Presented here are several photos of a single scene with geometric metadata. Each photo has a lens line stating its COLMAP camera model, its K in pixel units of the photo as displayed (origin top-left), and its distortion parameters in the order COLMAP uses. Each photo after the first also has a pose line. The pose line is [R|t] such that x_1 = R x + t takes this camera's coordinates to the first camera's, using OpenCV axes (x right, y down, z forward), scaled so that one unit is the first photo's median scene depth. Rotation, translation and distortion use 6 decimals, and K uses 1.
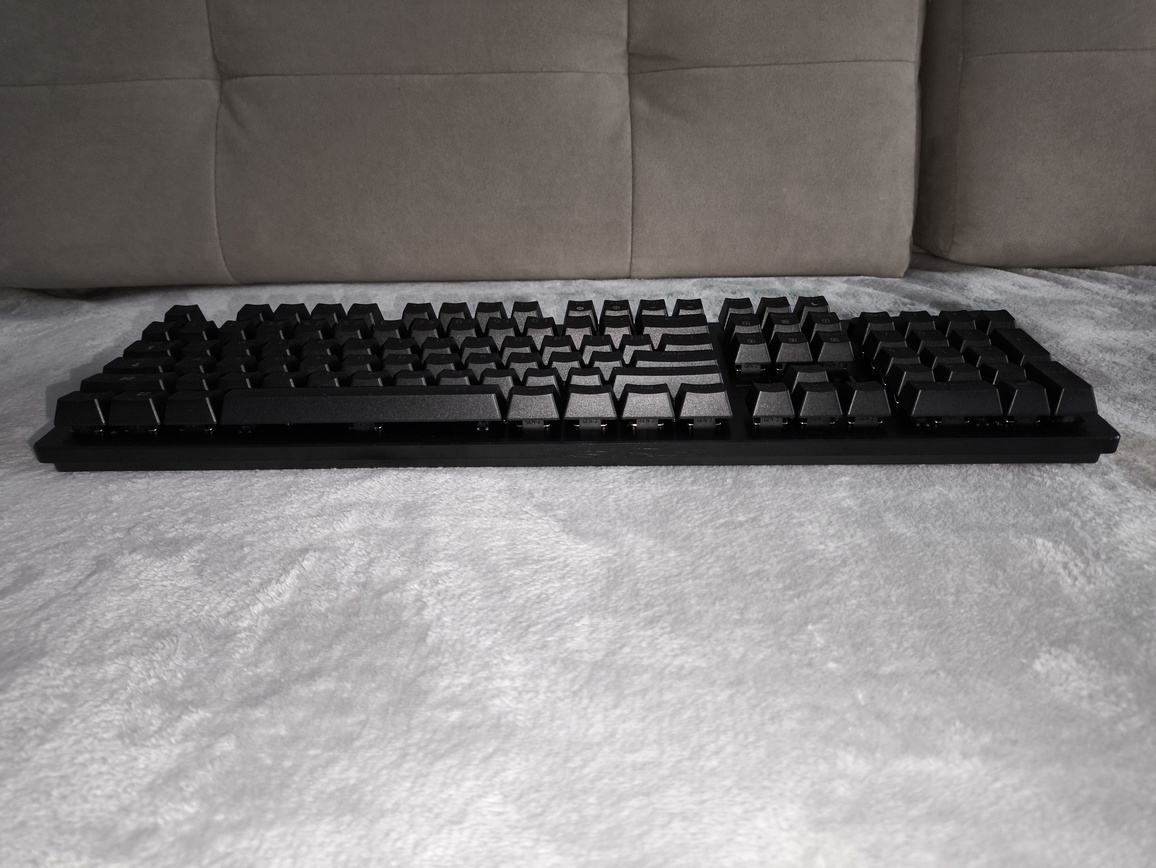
lens RADIAL K [[883.8, 0, 578.0], [0, 883.8, 434.0], [0, 0, 1]] dist [-0.061293, -0.011580]
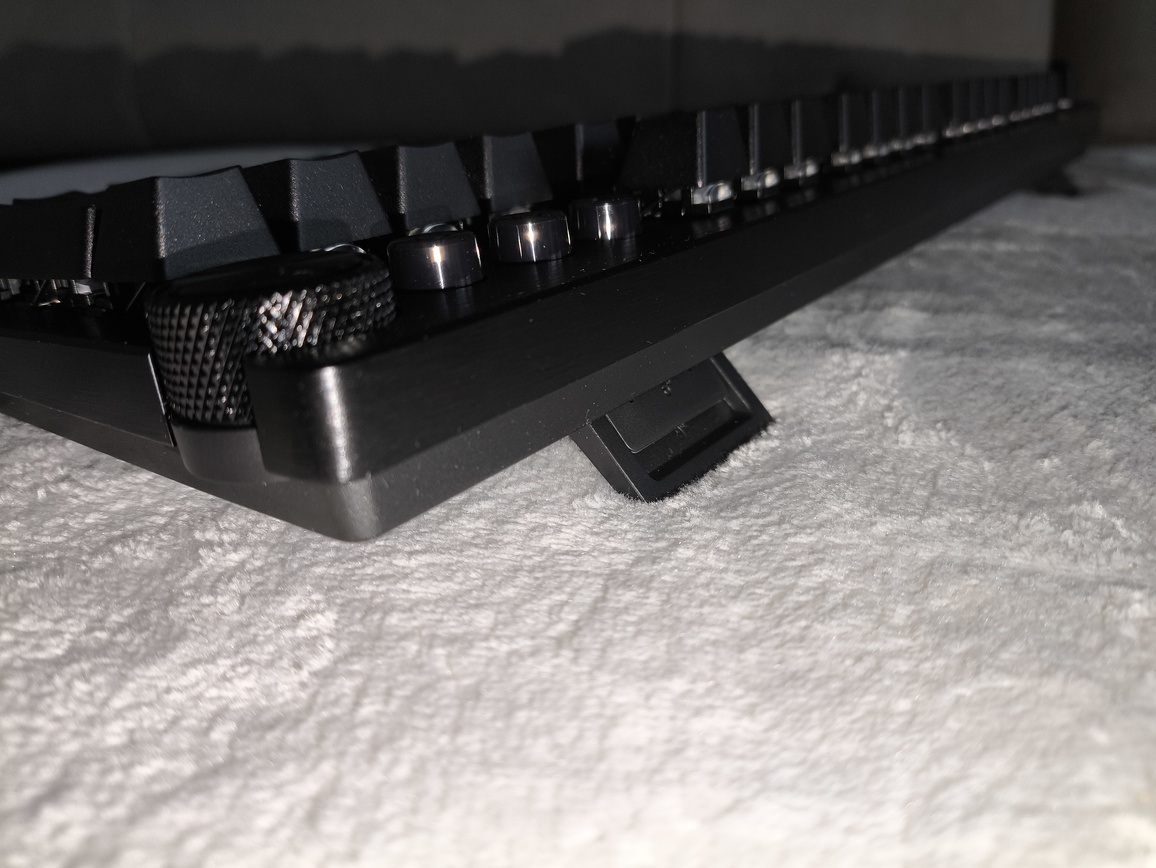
lens RADIAL K [[883.8, 0, 578.0], [0, 883.8, 434.0], [0, 0, 1]] dist [-0.061293, -0.011580]
pose [[0.999624, 0.025685, -0.009635, 0.006891], [-0.025909, 0.999380, -0.023841, 0.205487], [0.009017, 0.024081, 0.999669, 0.591681]]
